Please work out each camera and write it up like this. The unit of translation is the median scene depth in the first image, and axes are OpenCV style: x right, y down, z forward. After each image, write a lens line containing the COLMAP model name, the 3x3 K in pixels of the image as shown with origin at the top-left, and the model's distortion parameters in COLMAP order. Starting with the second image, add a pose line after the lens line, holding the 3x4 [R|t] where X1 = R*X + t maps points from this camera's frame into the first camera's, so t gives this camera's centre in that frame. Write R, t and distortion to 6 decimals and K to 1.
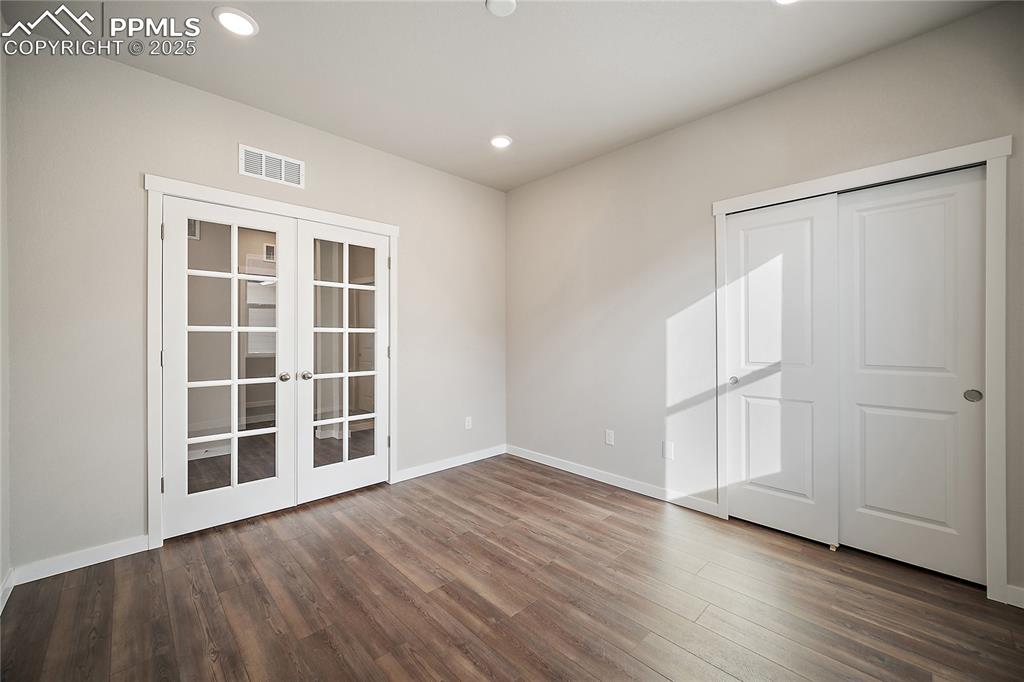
lens RADIAL K [[408.4, 0, 511.3], [0, 408.4, 339.3], [0, 0, 1]] dist [-0.006859, 0.001656]
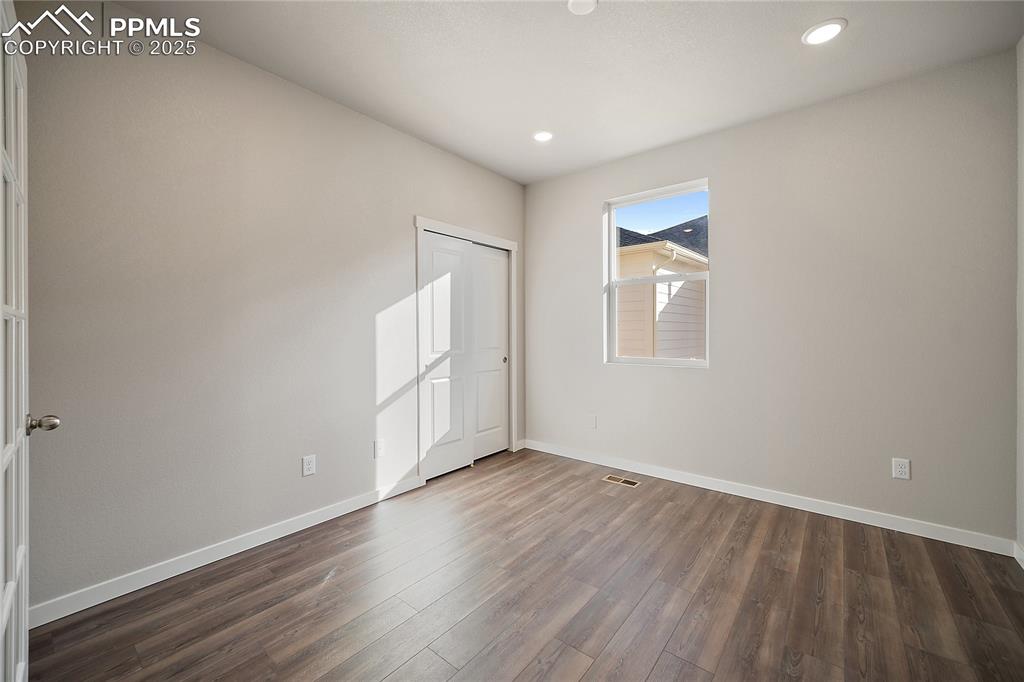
lens RADIAL K [[408.4, 0, 509.4], [0, 408.4, 332.9], [0, 0, 1]] dist [-0.006859, 0.001656]
pose [[-0.123705, -0.005624, 0.992303, -0.693979], [0.006507, 0.999958, 0.006478, -0.010000], [-0.992298, 0.007259, -0.123663, 0.903712]]
